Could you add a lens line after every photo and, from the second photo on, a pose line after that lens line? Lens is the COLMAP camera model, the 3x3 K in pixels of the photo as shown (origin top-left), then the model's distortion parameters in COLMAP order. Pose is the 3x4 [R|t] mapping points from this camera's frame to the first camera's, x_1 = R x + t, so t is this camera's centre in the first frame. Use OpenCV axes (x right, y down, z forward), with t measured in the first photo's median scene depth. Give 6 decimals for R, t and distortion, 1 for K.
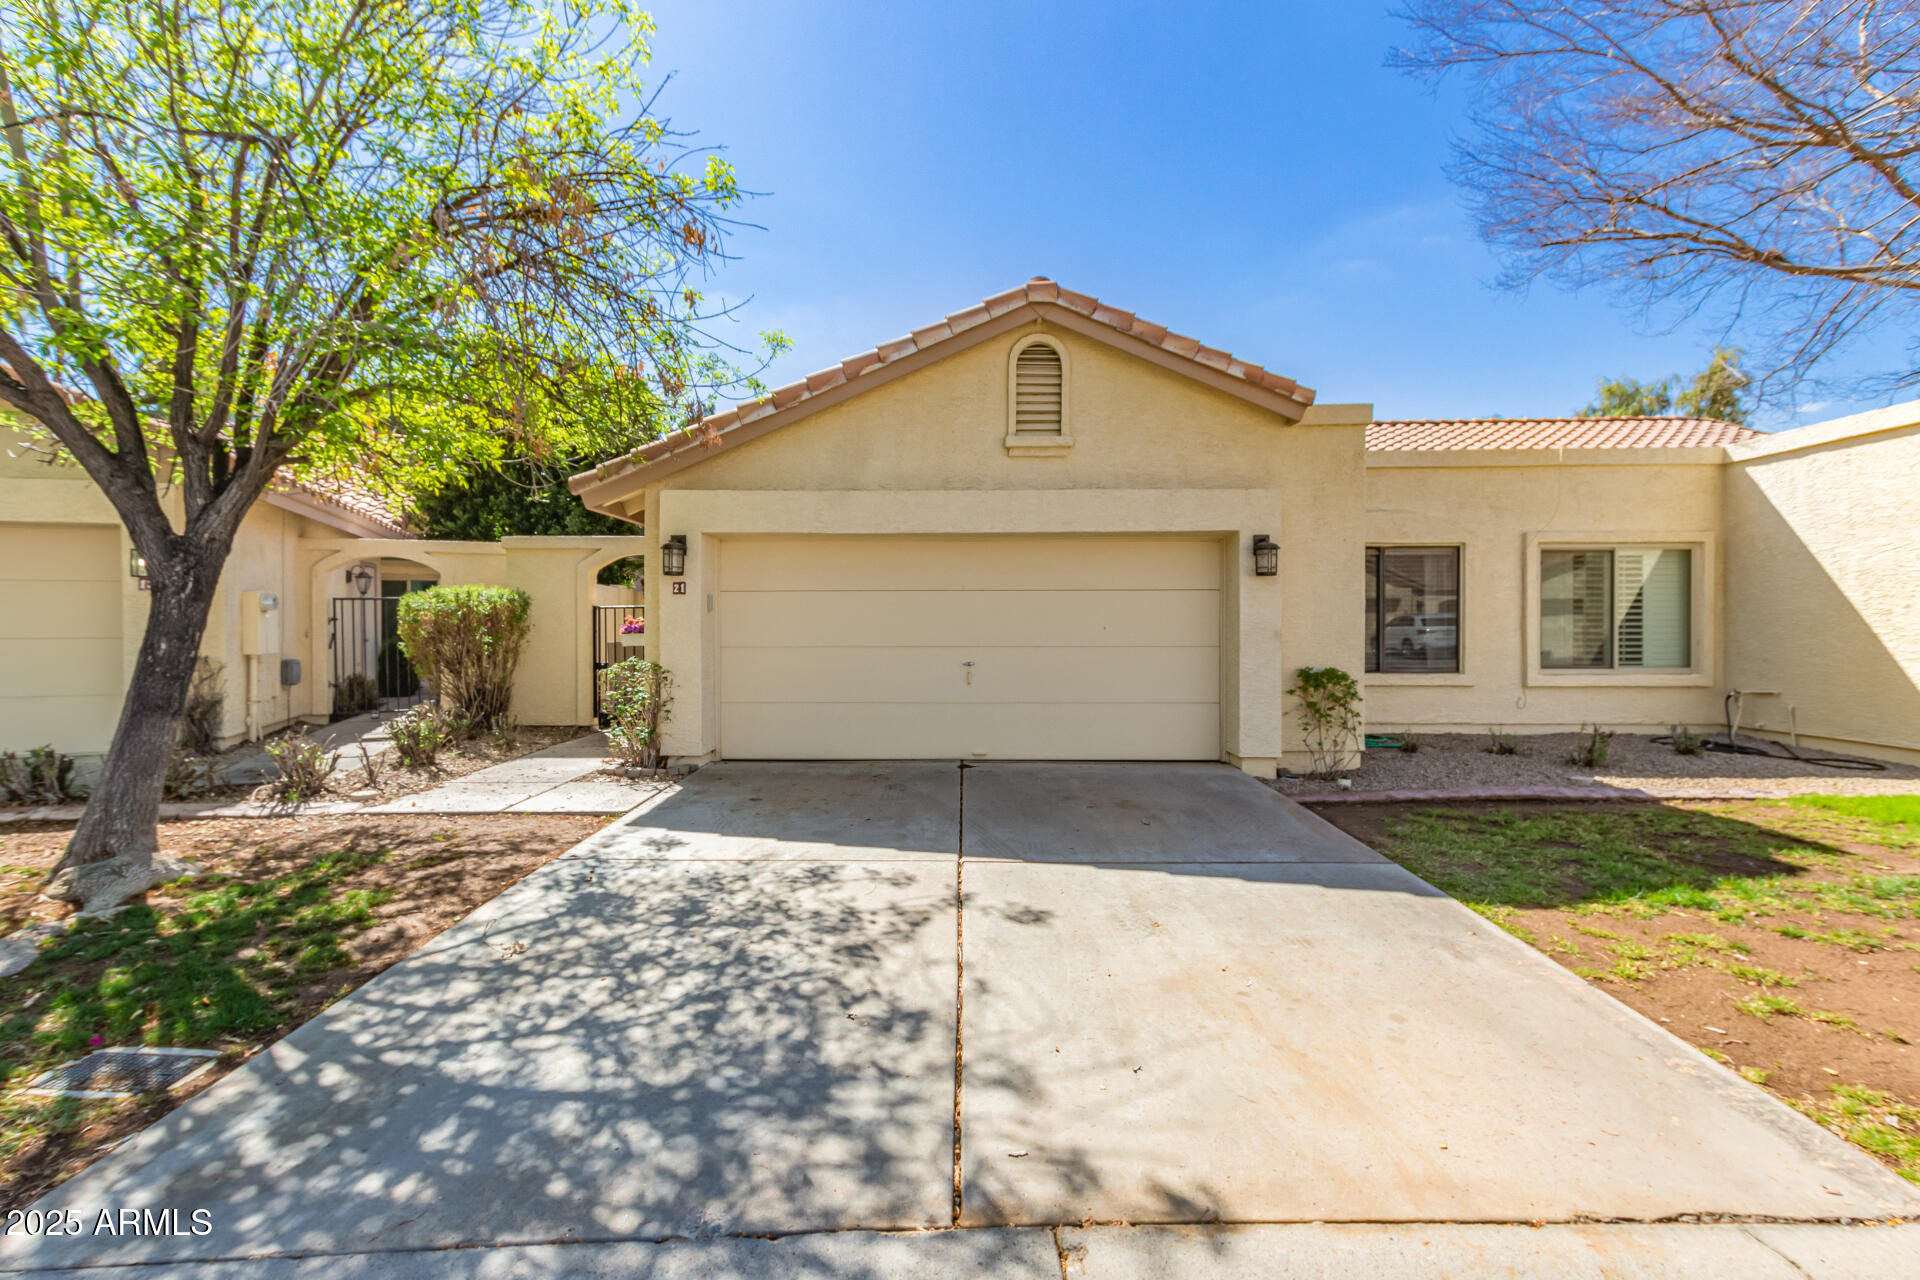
lens RADIAL K [[886.4, 0, 969.1], [0, 886.4, 626.4], [0, 0, 1]] dist [0.014628, -0.006355]
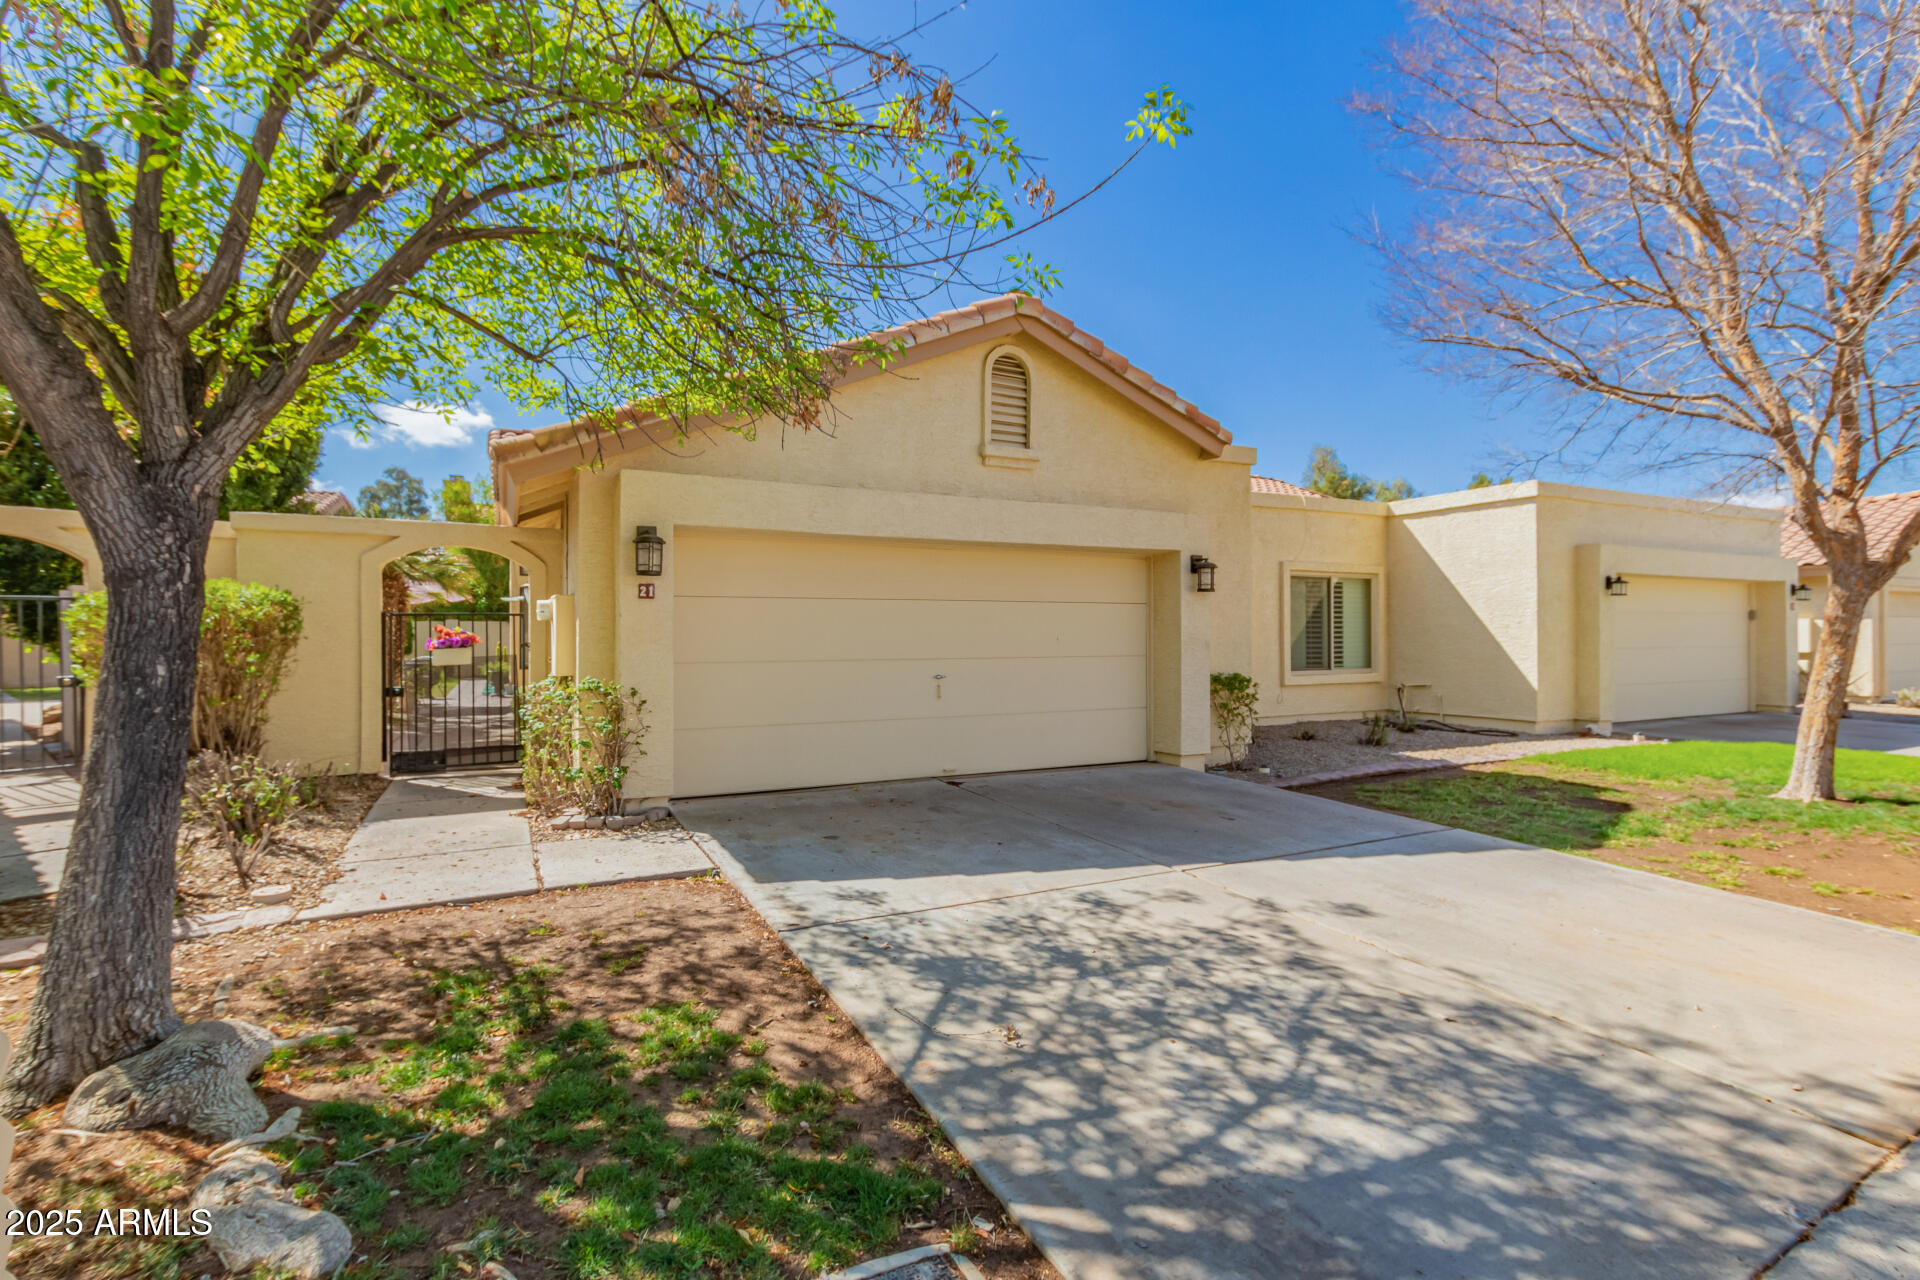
lens RADIAL K [[886.4, 0, 969.1], [0, 886.4, 626.4], [0, 0, 1]] dist [0.014628, -0.006355]
pose [[0.885213, 0.003940, 0.465169, -0.755081], [0.003058, 0.999893, -0.014289, 0.003127], [-0.465176, 0.014072, 0.885106, 0.244052]]
